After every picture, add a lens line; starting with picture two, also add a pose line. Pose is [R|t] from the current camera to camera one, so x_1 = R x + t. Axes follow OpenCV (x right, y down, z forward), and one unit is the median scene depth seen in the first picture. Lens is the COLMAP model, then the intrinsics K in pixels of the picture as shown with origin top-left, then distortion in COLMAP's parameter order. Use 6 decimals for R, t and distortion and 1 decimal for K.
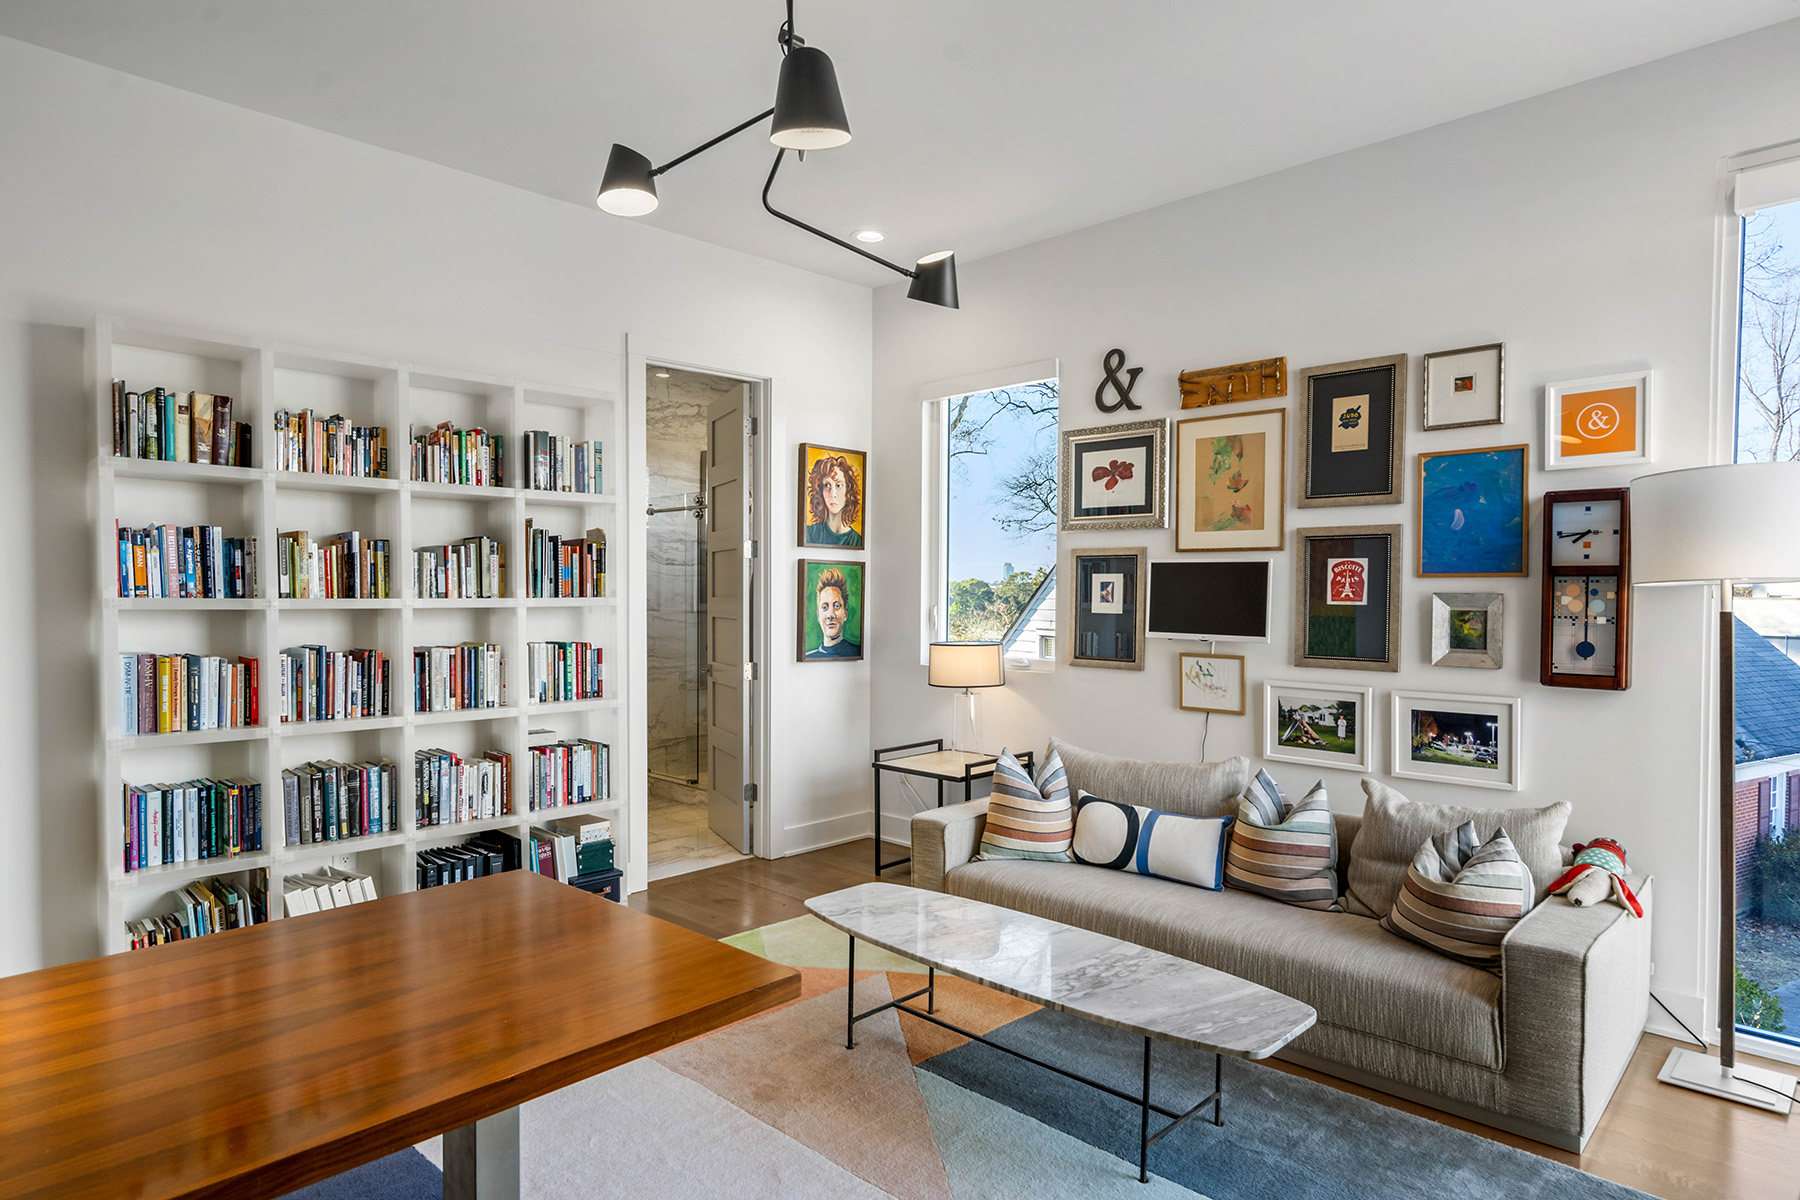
lens RADIAL K [[1039.4, 0, 903.5], [0, 1039.4, 608.2], [0, 0, 1]] dist [0.003488, 0.000221]
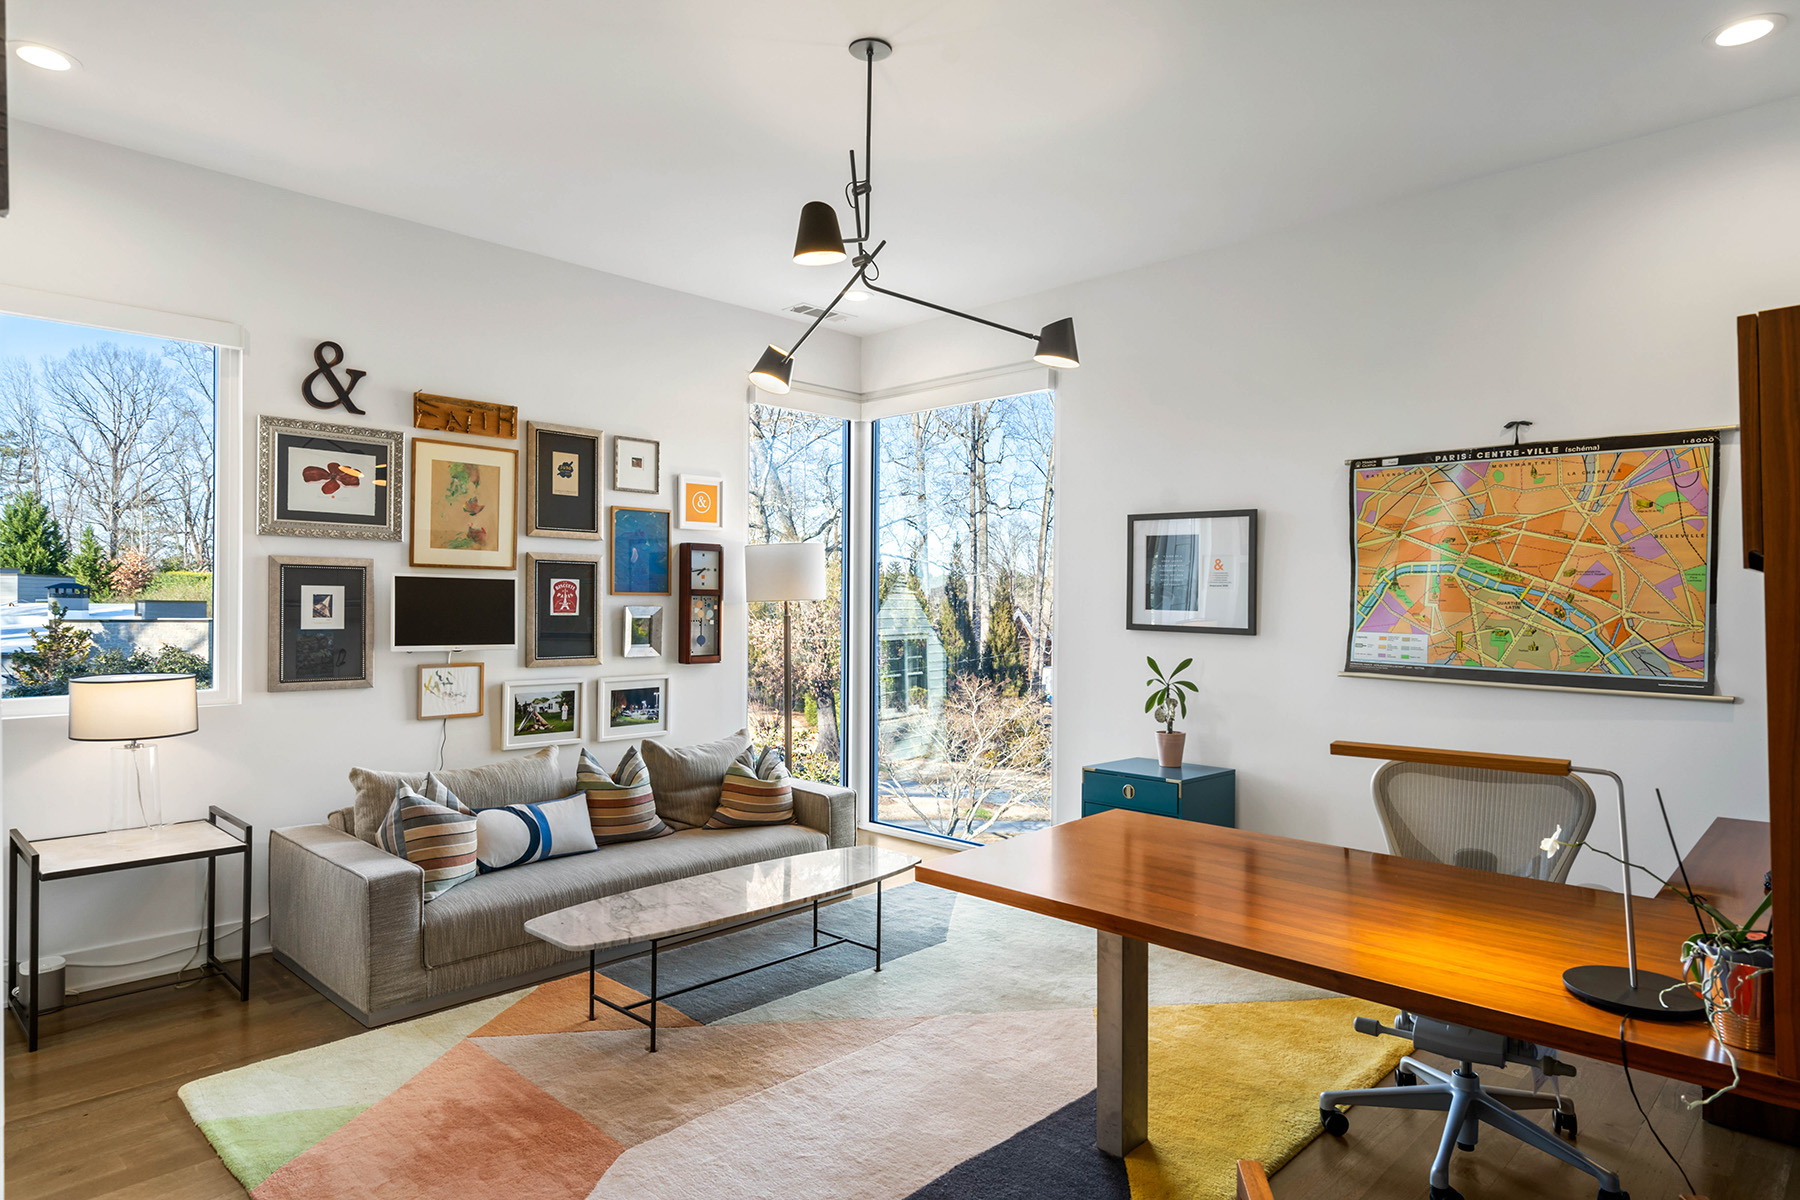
lens RADIAL K [[1039.4, 0, 903.6], [0, 1039.4, 595.5], [0, 0, 1]] dist [0.003488, 0.000221]
pose [[-0.010021, 0.002353, 0.999947, -0.827067], [0.010353, 0.999944, -0.002250, -0.019930], [-0.999896, 0.010330, -0.010045, 0.577308]]
